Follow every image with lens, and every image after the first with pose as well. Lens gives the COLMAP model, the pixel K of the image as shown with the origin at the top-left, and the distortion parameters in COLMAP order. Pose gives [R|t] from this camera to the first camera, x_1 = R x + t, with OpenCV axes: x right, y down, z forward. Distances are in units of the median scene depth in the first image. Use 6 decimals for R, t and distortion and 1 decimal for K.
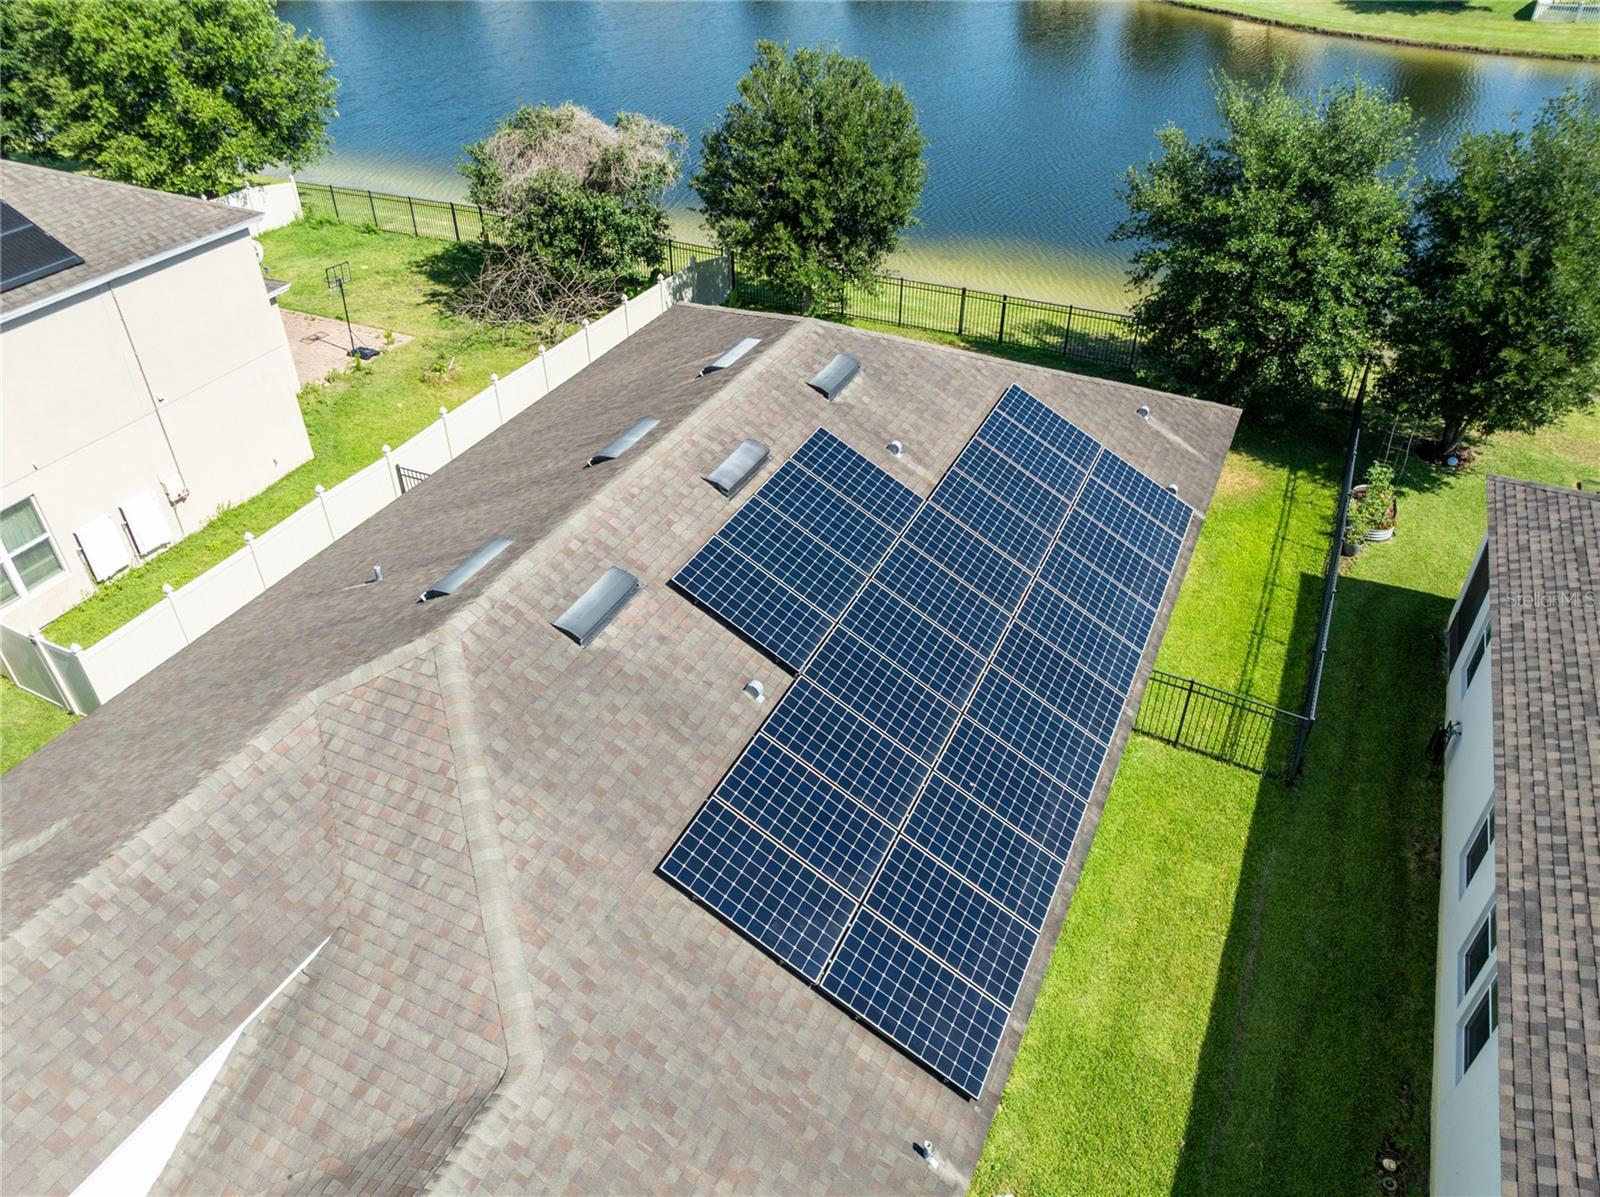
lens RADIAL K [[1122.0, 0, 800.0], [0, 1122.0, 598.5], [0, 0, 1]] dist [-0.088638, 0.061049]
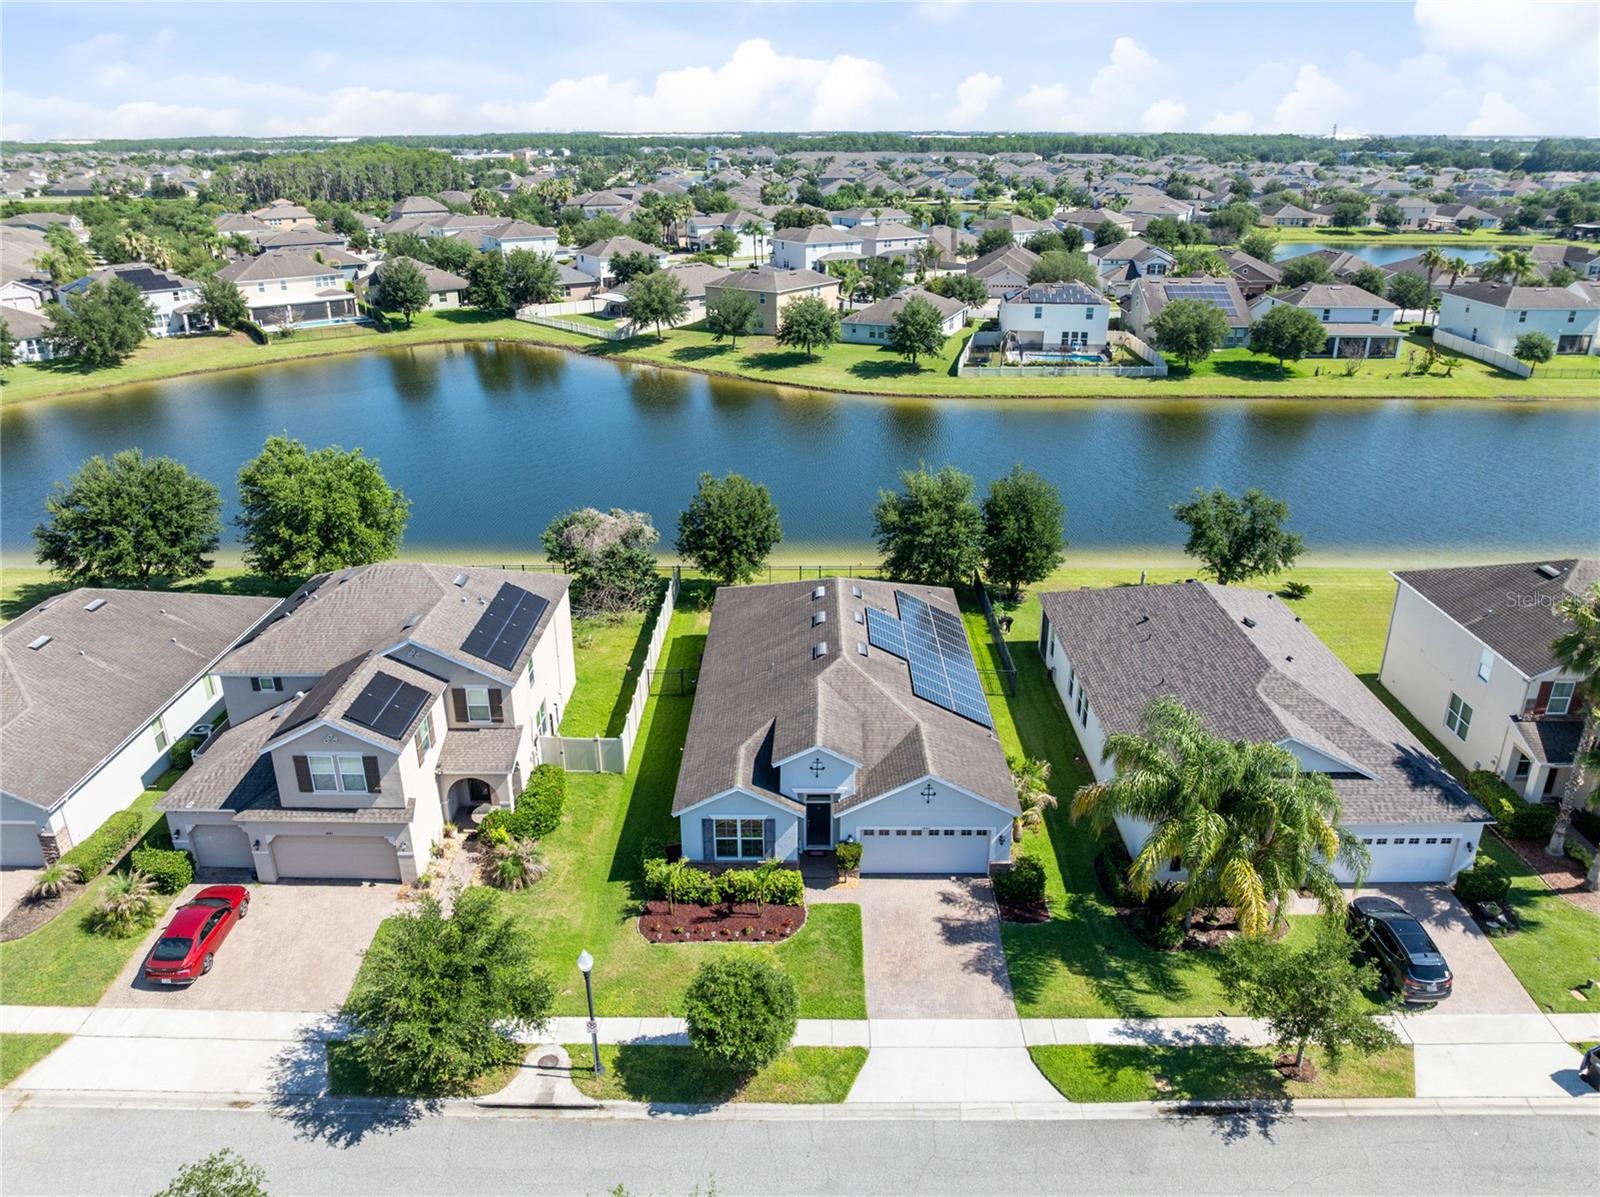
lens RADIAL K [[1122.0, 0, 800.0], [0, 1122.0, 598.5], [0, 0, 1]] dist [-0.088638, 0.061049]
pose [[0.904561, -0.158303, 0.395865, -0.958632], [0.253737, 0.946058, -0.201475, 0.289396], [-0.342617, 0.282692, 0.895935, -1.240744]]
